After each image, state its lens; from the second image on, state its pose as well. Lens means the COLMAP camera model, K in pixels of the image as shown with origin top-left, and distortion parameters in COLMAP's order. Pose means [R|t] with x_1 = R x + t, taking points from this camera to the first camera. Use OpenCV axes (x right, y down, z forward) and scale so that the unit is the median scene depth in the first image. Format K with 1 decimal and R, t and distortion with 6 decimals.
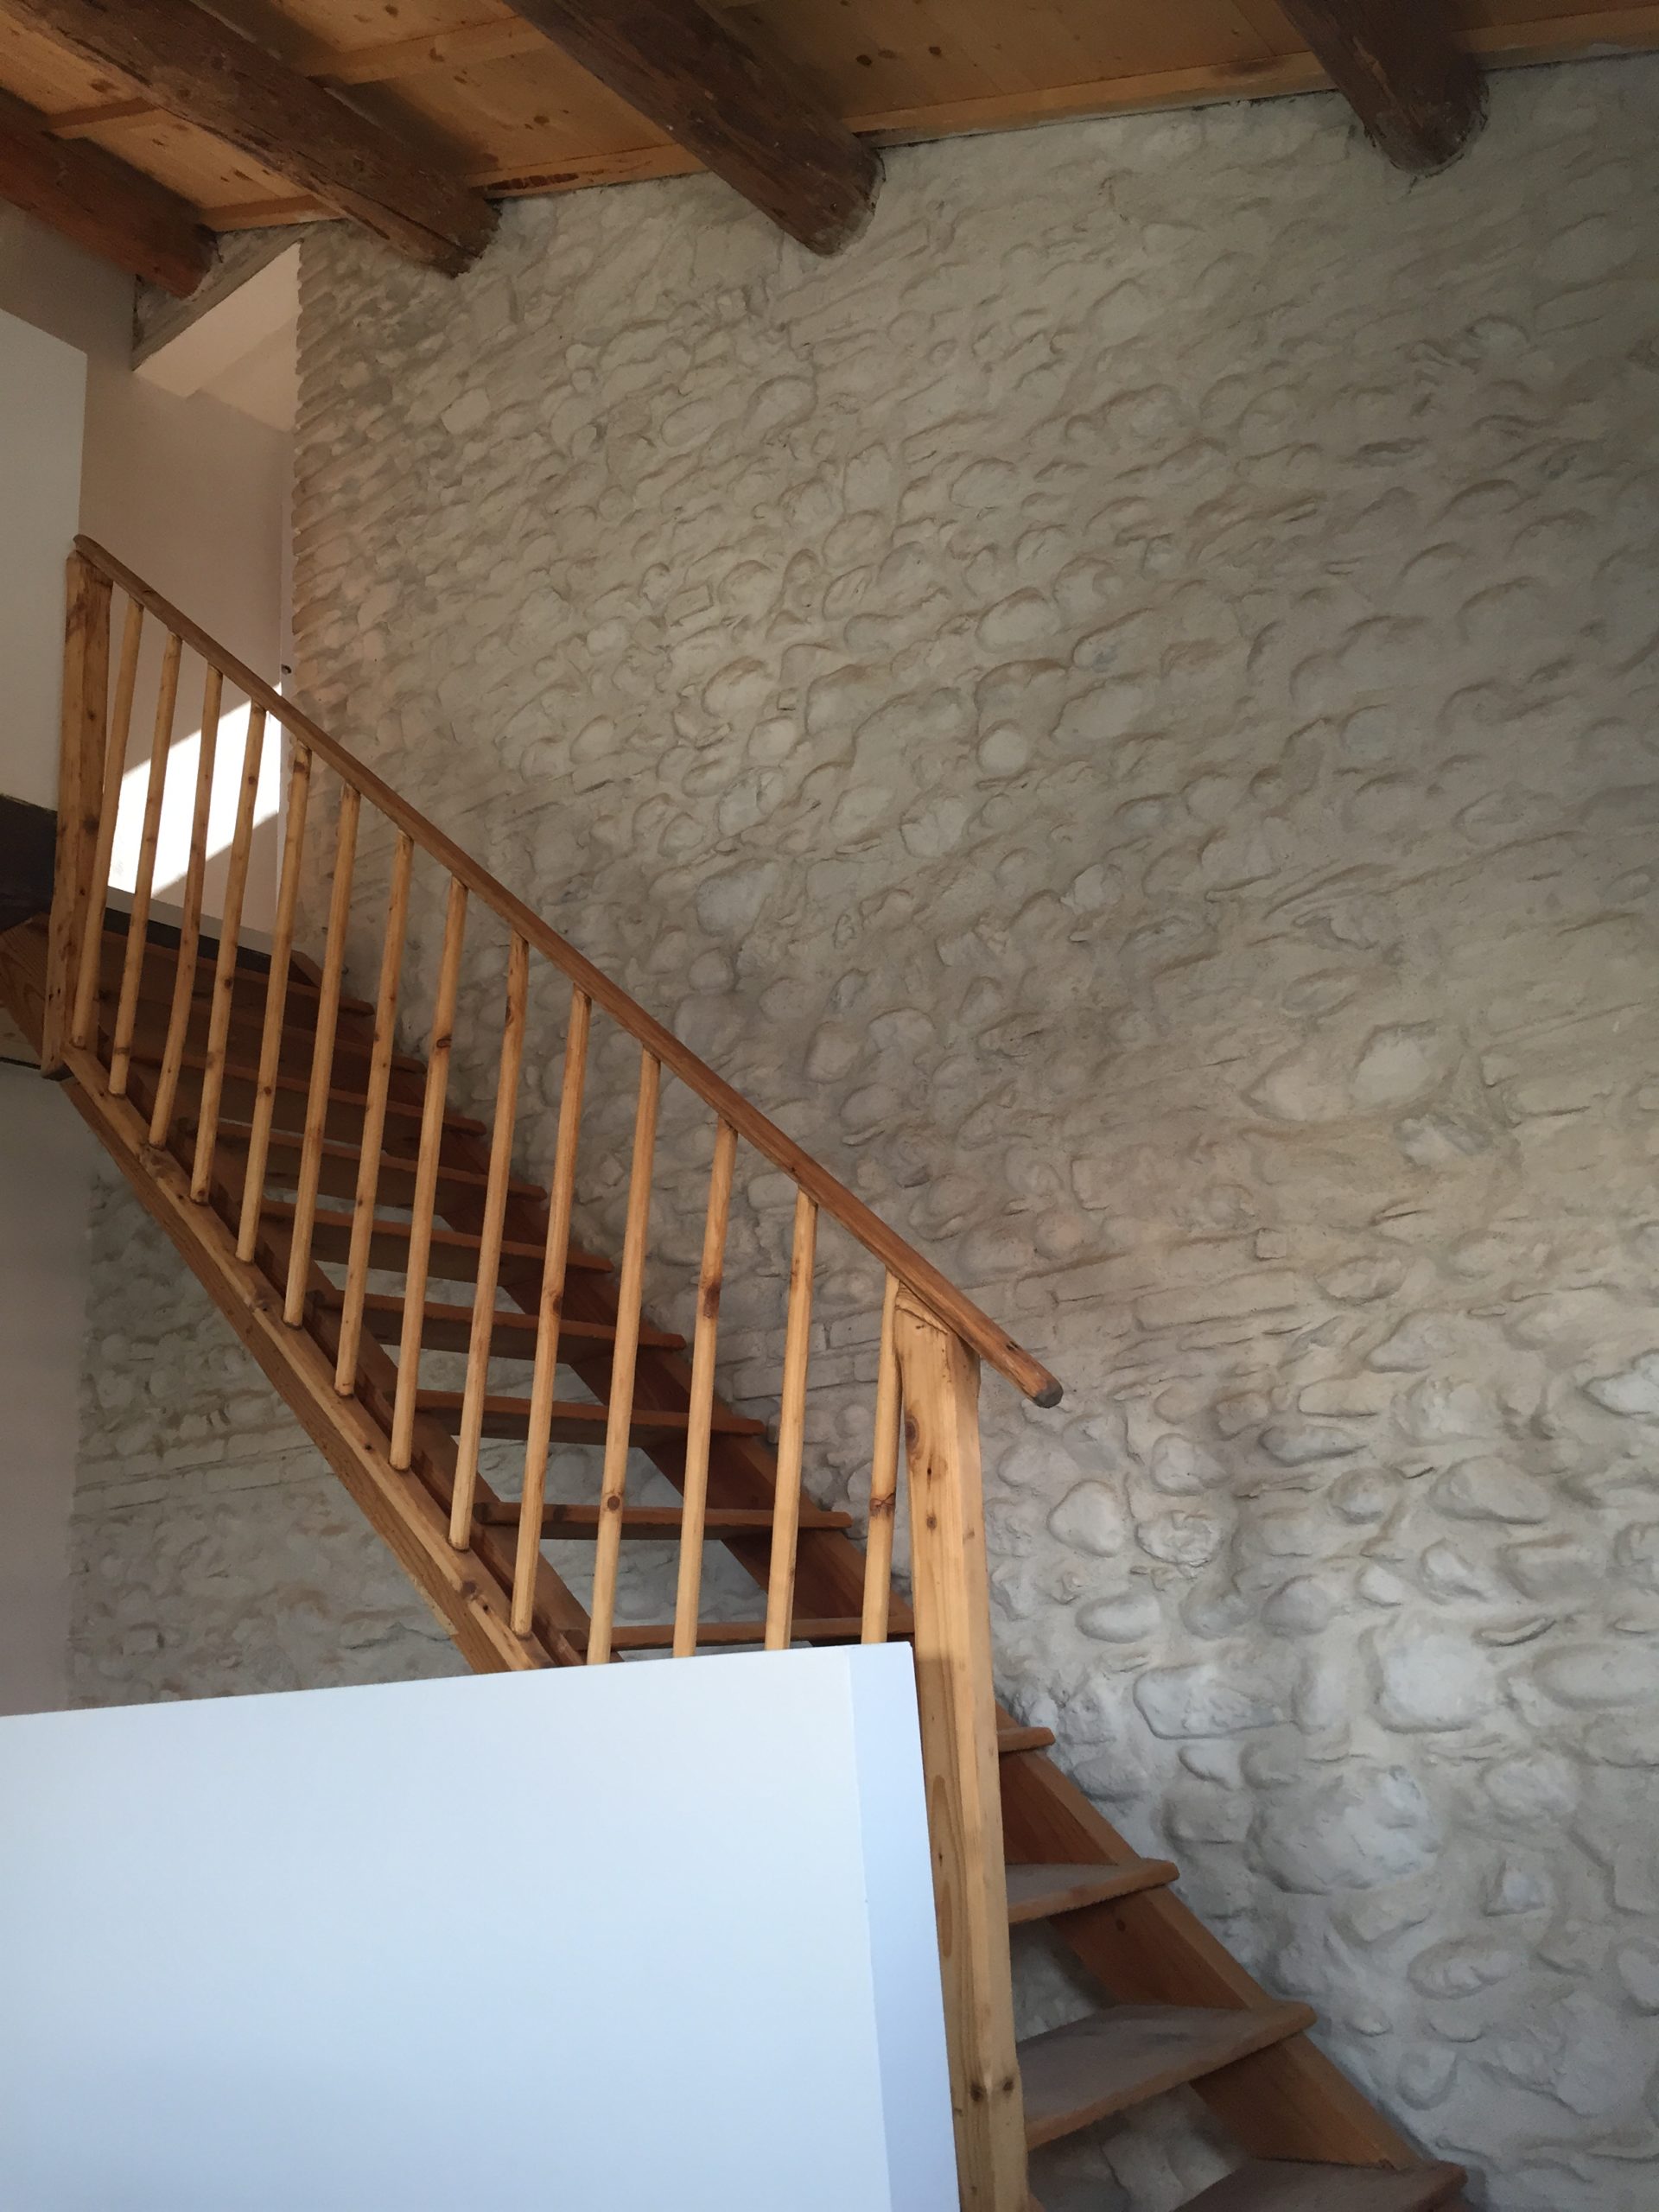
lens RADIAL K [[1896.2, 0, 826.7], [0, 1896.2, 1093.2], [0, 0, 1]] dist [0.071207, -0.092785]
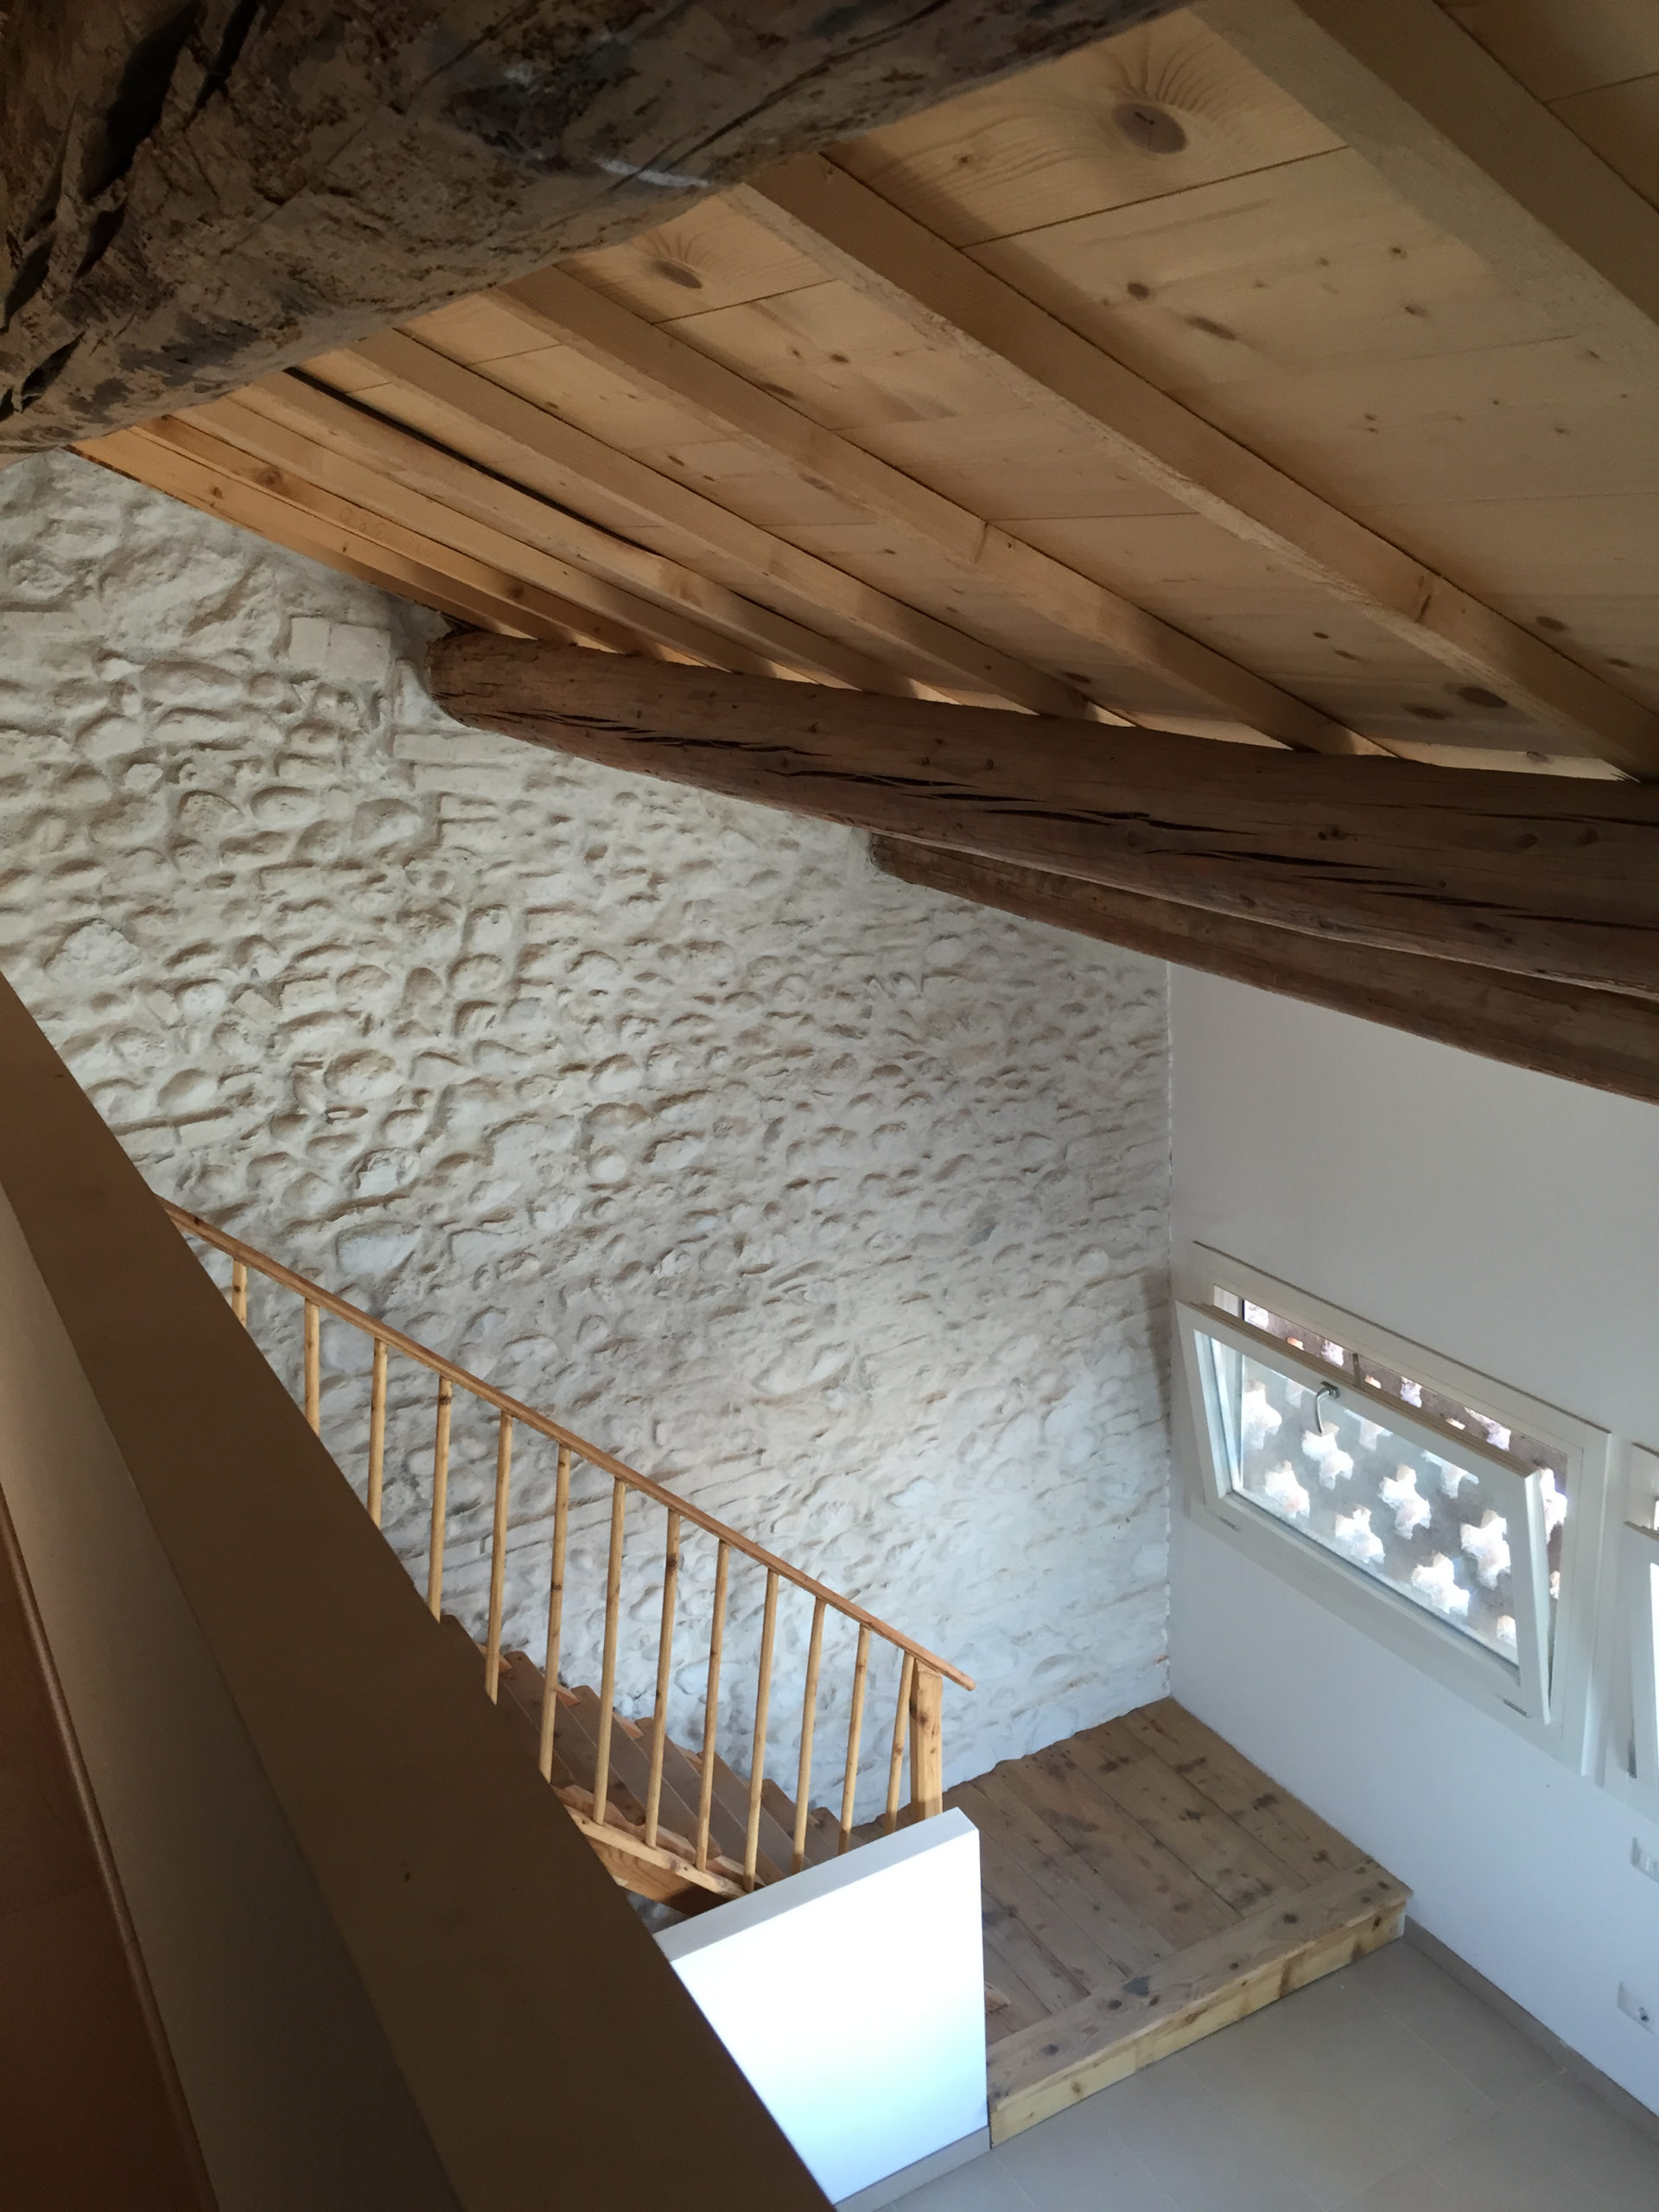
lens RADIAL K [[1896.2, 0, 836.6], [0, 1896.2, 1109.6], [0, 0, 1]] dist [0.071207, -0.092785]
pose [[0.378366, -0.237472, 0.894677, -1.270154], [-0.242073, 0.907512, 0.343253, -0.846329], [-0.893443, -0.346453, 0.285886, 0.461728]]
